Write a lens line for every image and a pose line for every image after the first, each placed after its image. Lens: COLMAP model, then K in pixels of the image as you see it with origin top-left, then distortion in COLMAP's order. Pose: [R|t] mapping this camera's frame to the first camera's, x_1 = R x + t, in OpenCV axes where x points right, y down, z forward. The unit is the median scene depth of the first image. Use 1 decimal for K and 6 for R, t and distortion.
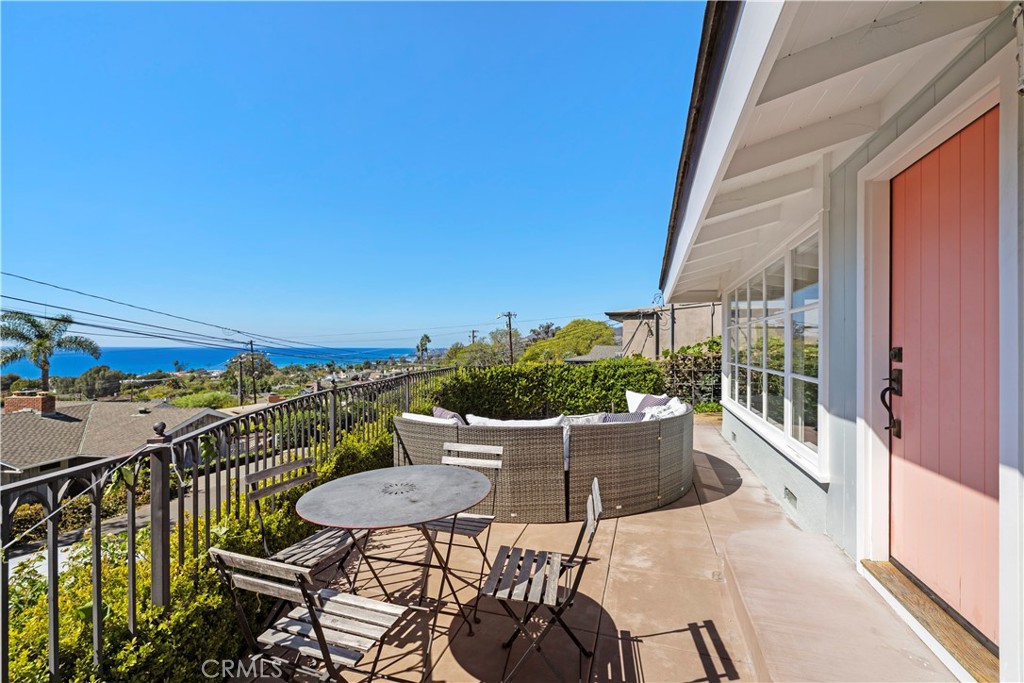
lens RADIAL K [[432.5, 0, 505.2], [0, 432.5, 344.0], [0, 0, 1]] dist [-0.001515, 0.000869]
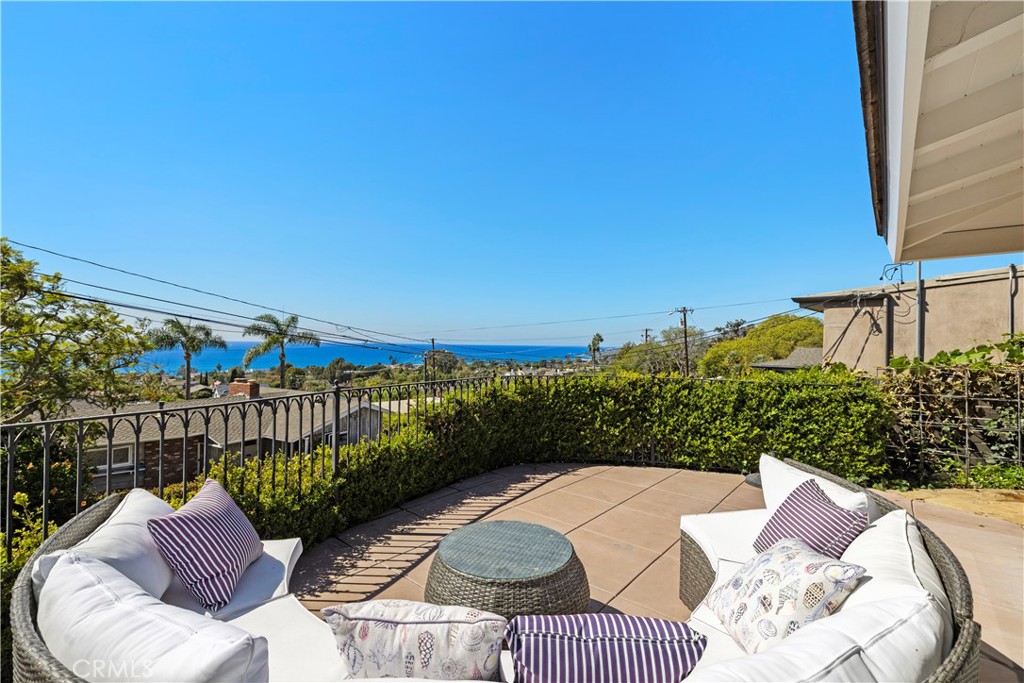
lens RADIAL K [[432.5, 0, 517.2], [0, 432.5, 342.8], [0, 0, 1]] dist [-0.001515, 0.000869]
pose [[0.924162, 0.009897, -0.381871, 0.098382], [-0.010452, 0.999945, 0.000620, 0.000276], [0.381857, 0.003419, 0.924215, 0.232297]]
